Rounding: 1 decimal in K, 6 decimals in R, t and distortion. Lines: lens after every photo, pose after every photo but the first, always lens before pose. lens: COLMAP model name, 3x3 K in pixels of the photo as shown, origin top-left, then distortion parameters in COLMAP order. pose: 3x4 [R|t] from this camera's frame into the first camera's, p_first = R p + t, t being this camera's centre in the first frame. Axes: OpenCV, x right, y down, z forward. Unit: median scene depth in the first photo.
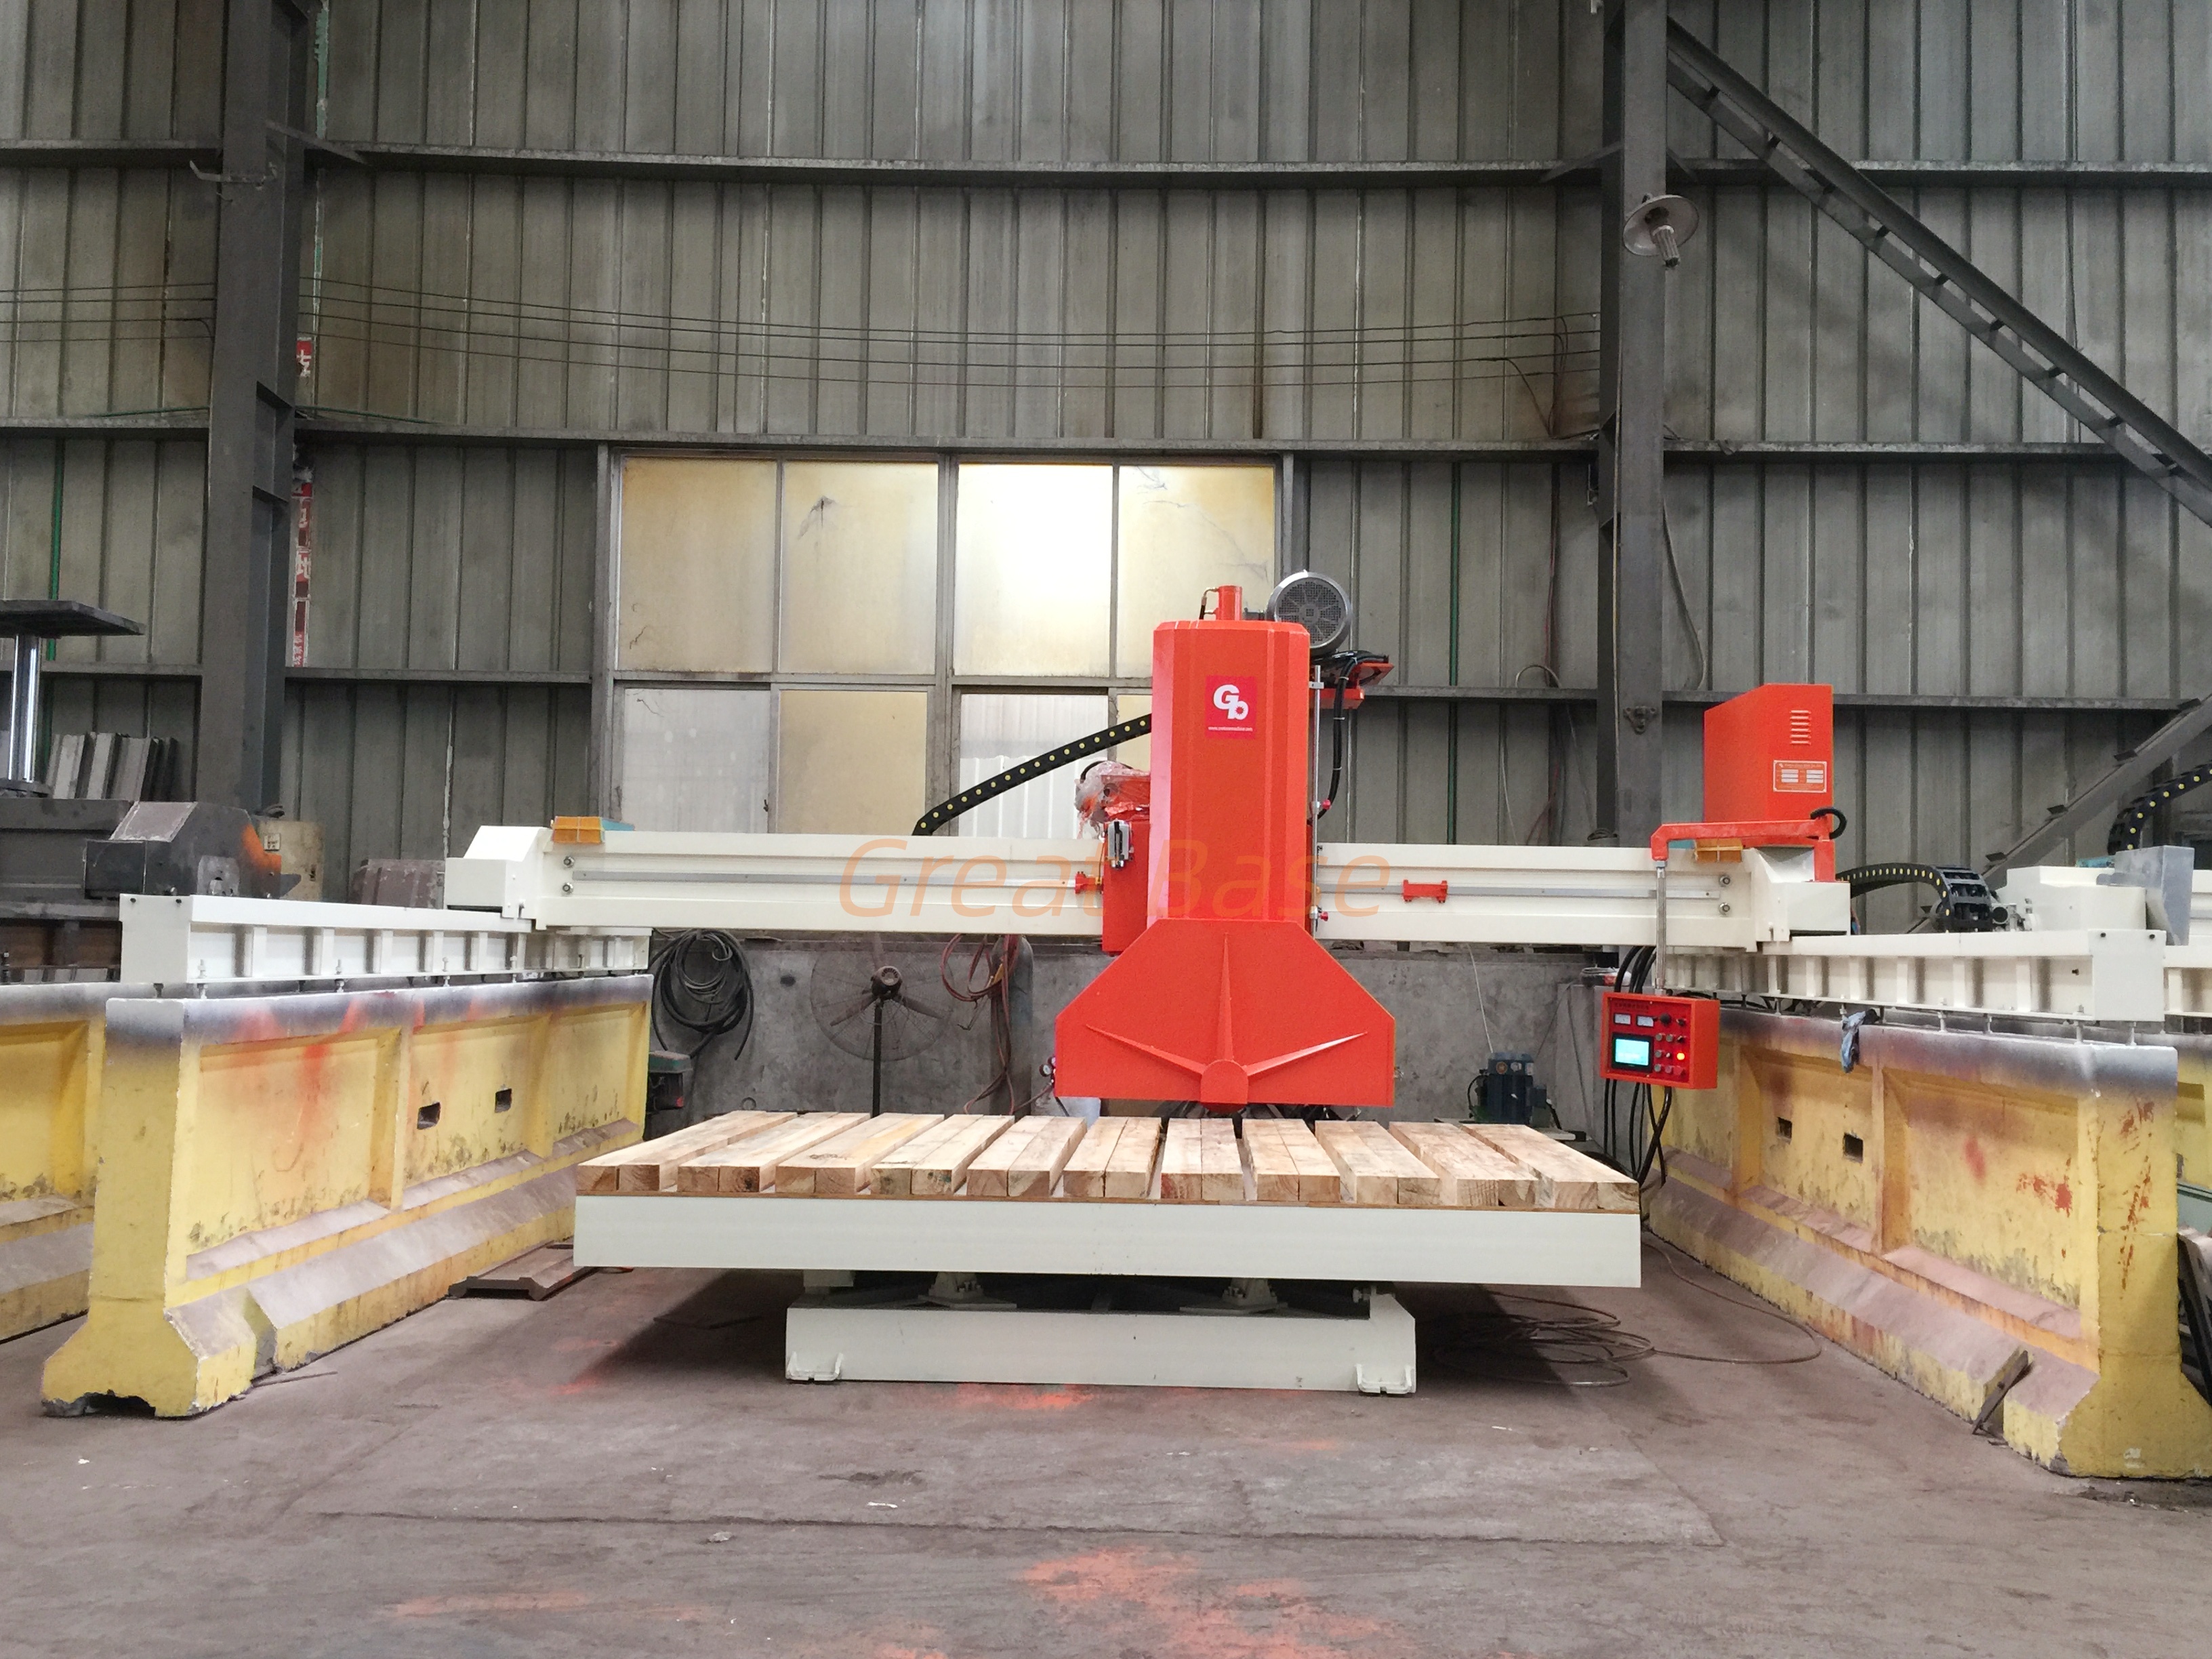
lens RADIAL K [[2018.5, 0, 1117.0], [0, 2018.5, 823.3], [0, 0, 1]] dist [0.052819, -0.025694]
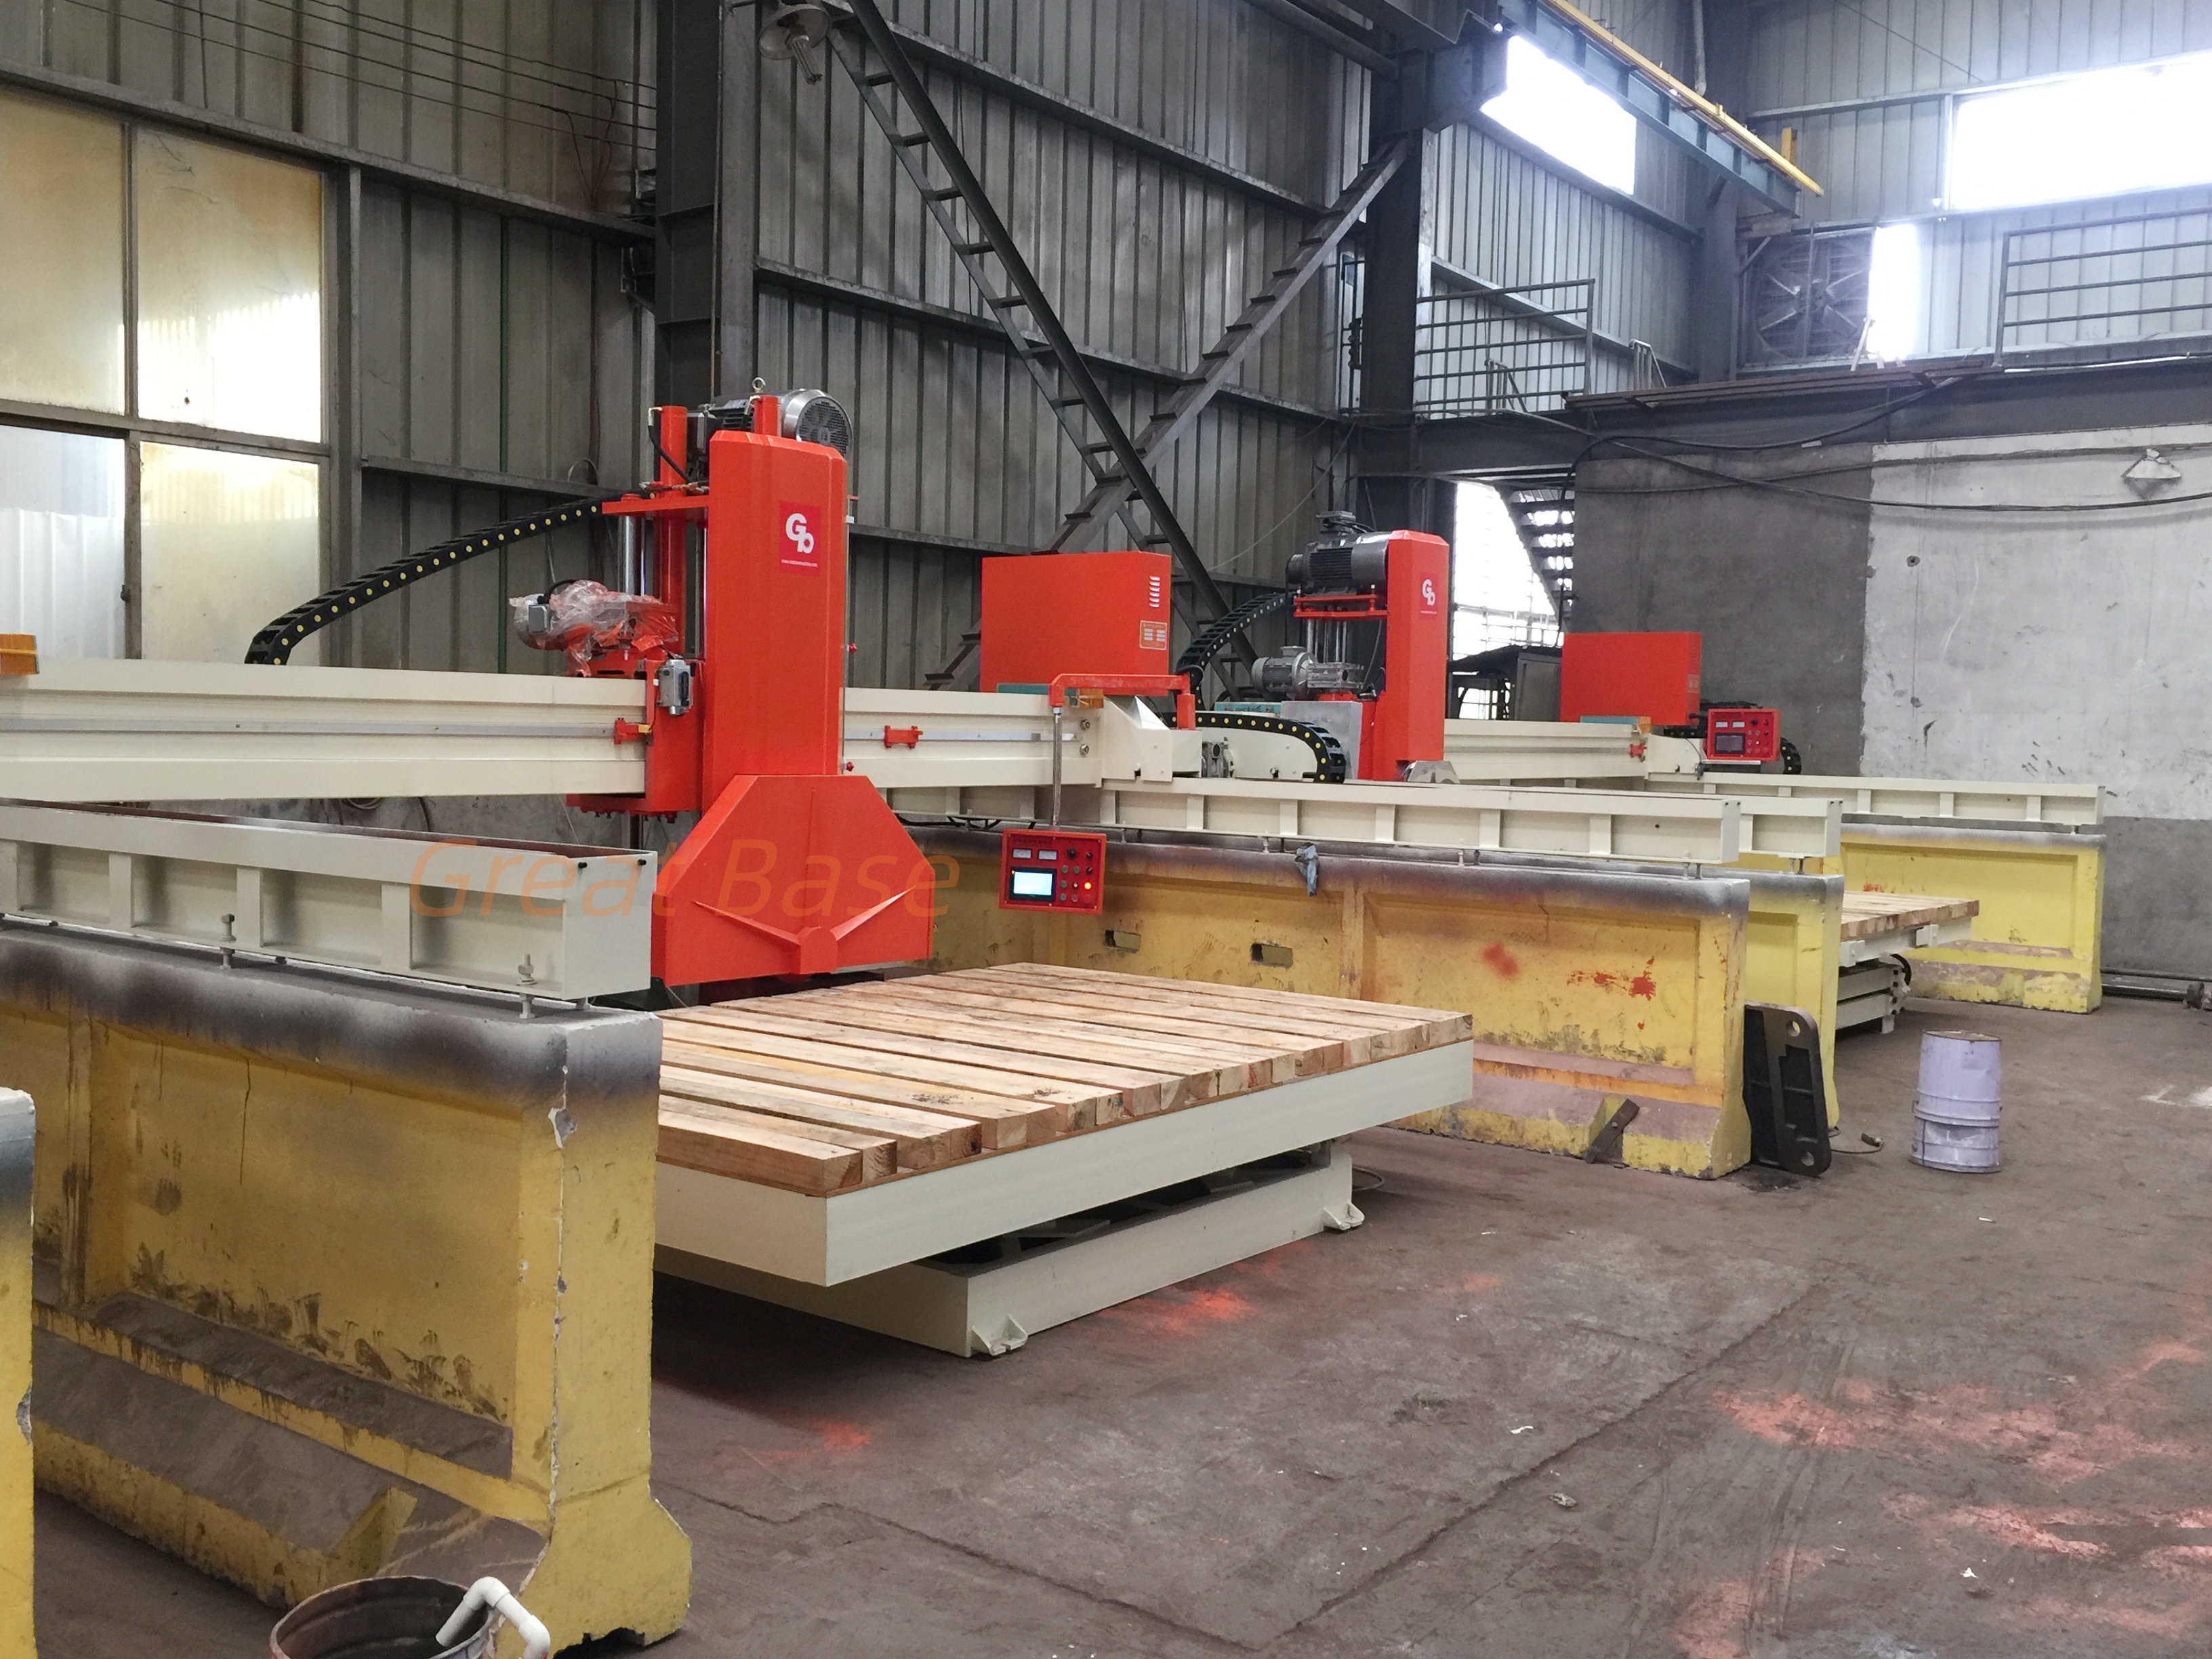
lens RADIAL K [[2018.5, 0, 1117.0], [0, 2018.5, 823.3], [0, 0, 1]] dist [0.052819, -0.025694]
pose [[0.572584, -0.047325, 0.818479, -0.424858], [-0.064359, 0.992657, 0.102419, -0.023174], [-0.817316, -0.111320, 0.565334, 0.250632]]
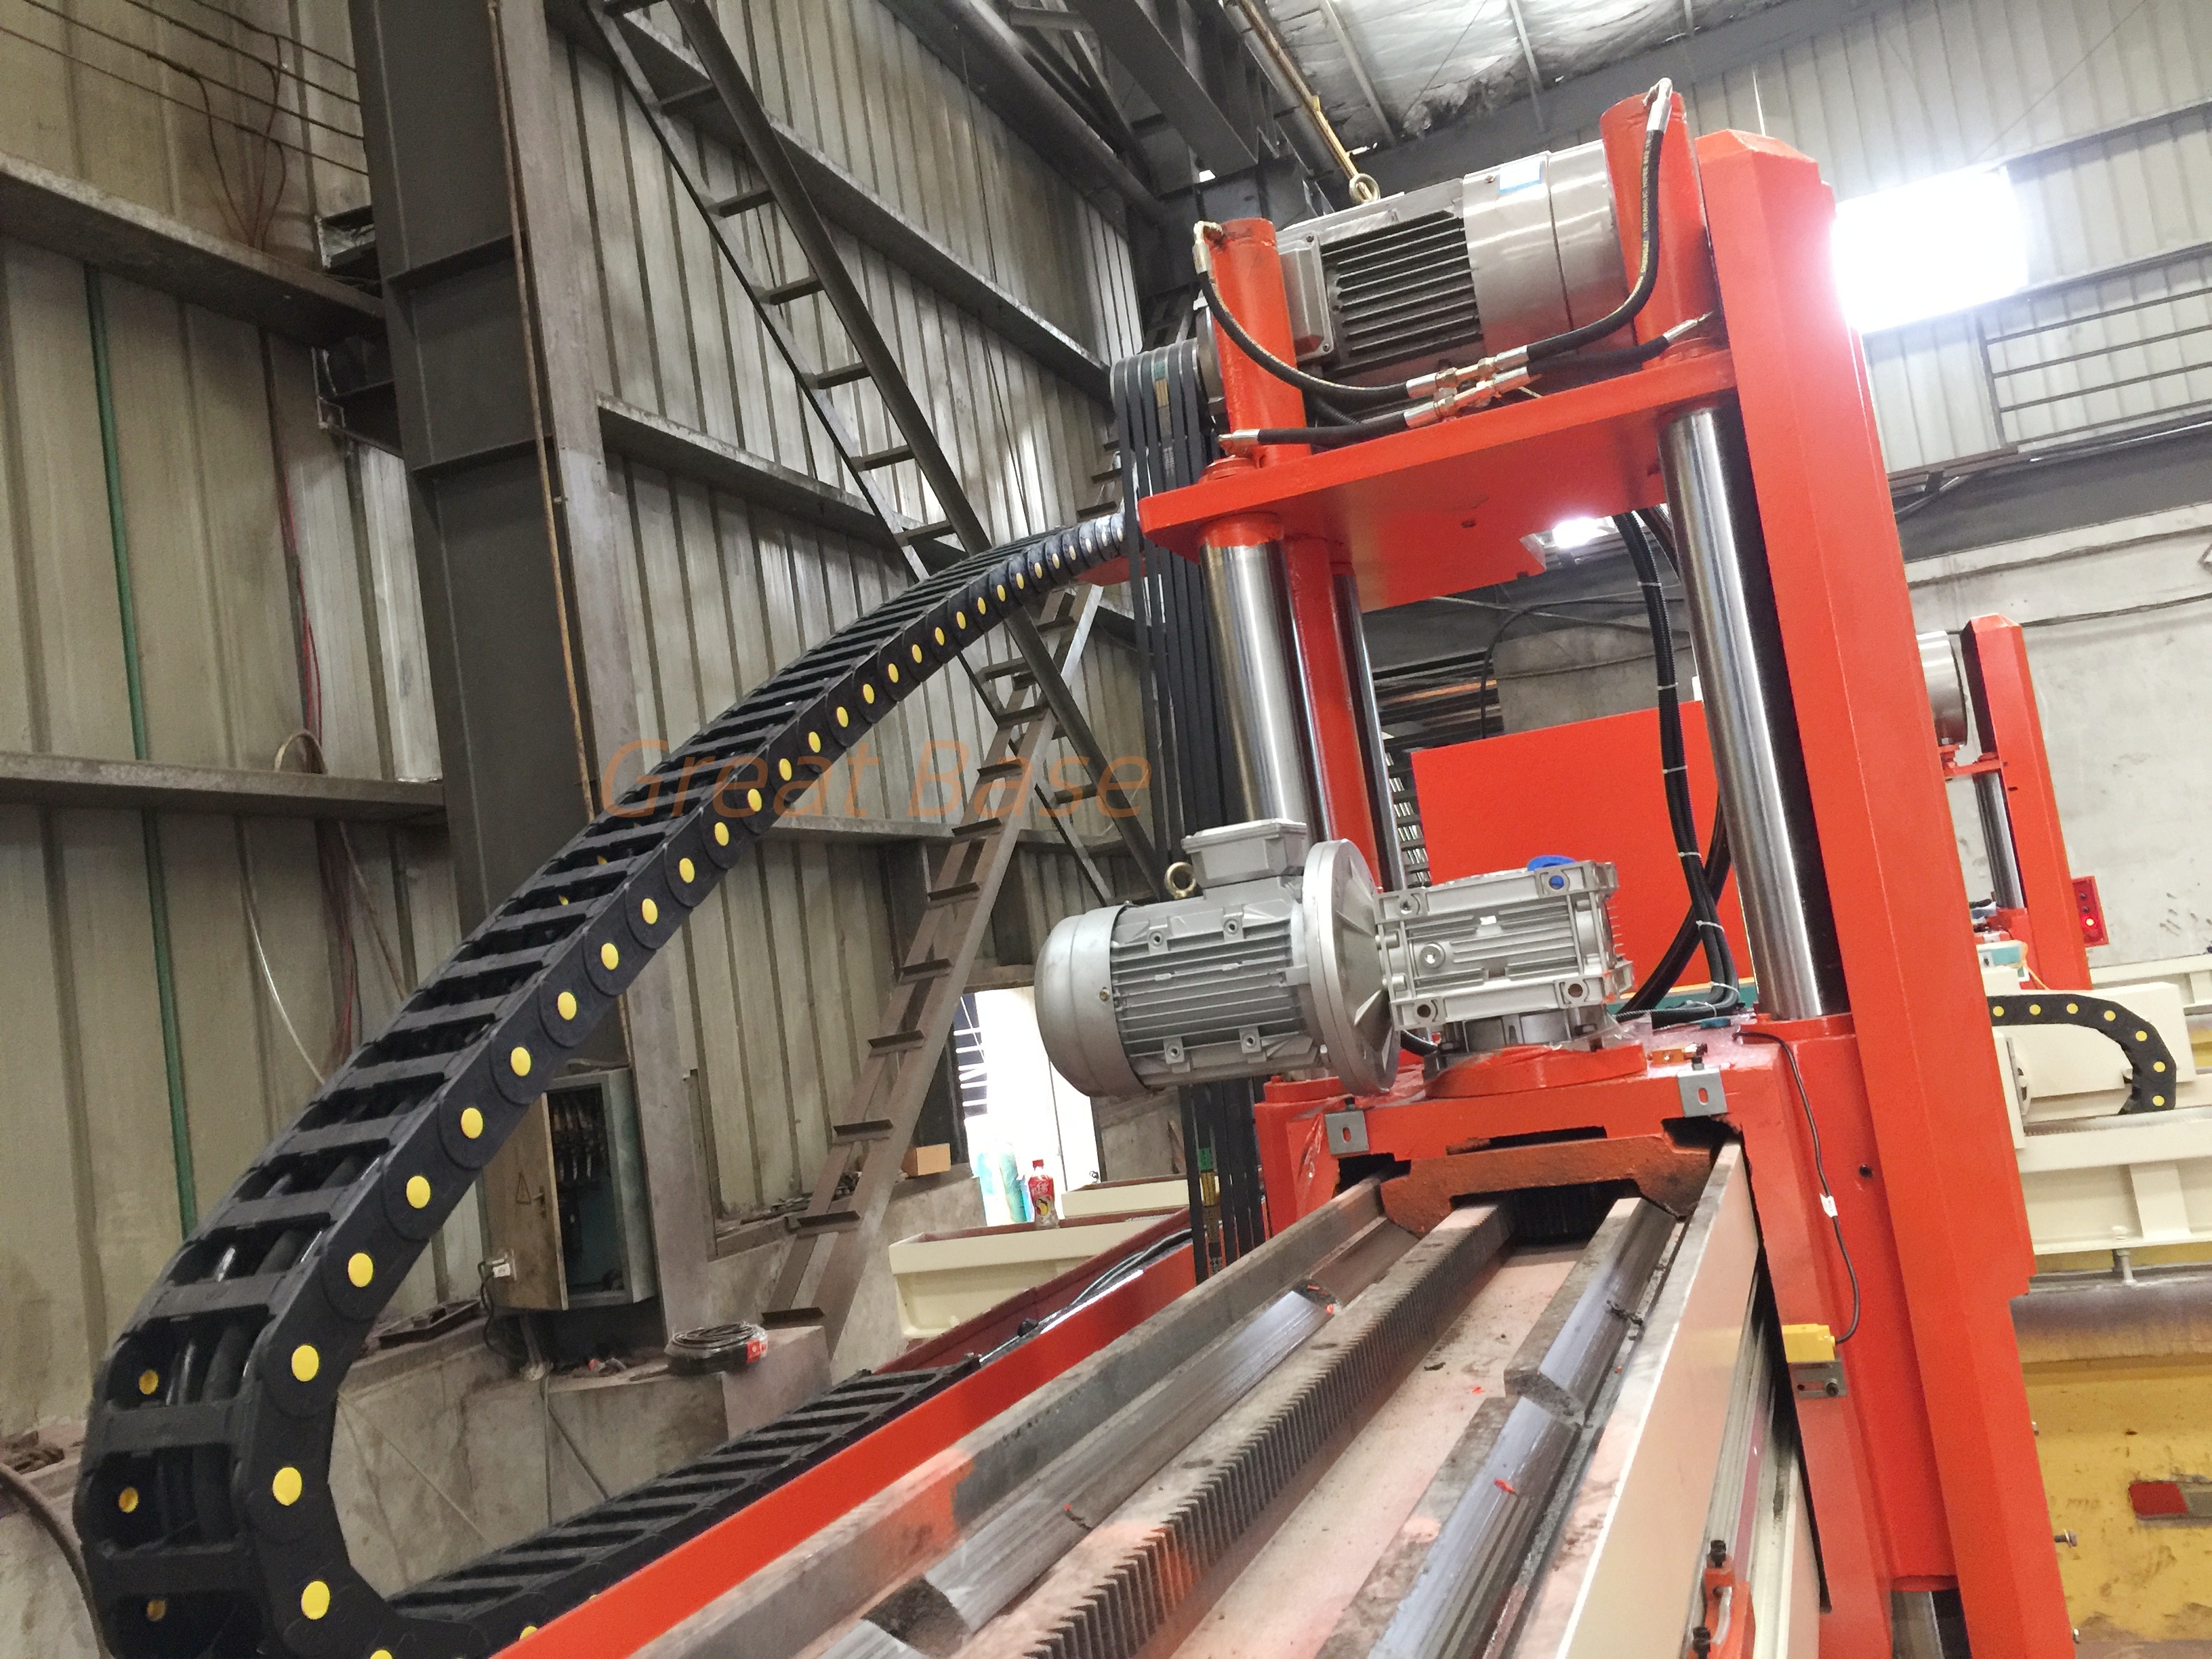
lens RADIAL K [[1898.9, 0, 1108.6], [0, 1898.9, 806.2], [0, 0, 1]] dist [0.108565, -0.143414]
pose [[0.321725, 0.023854, 0.946533, -0.157328], [0.092356, 0.994125, -0.056445, -0.018307], [-0.942318, 0.105578, 0.317632, 0.677812]]
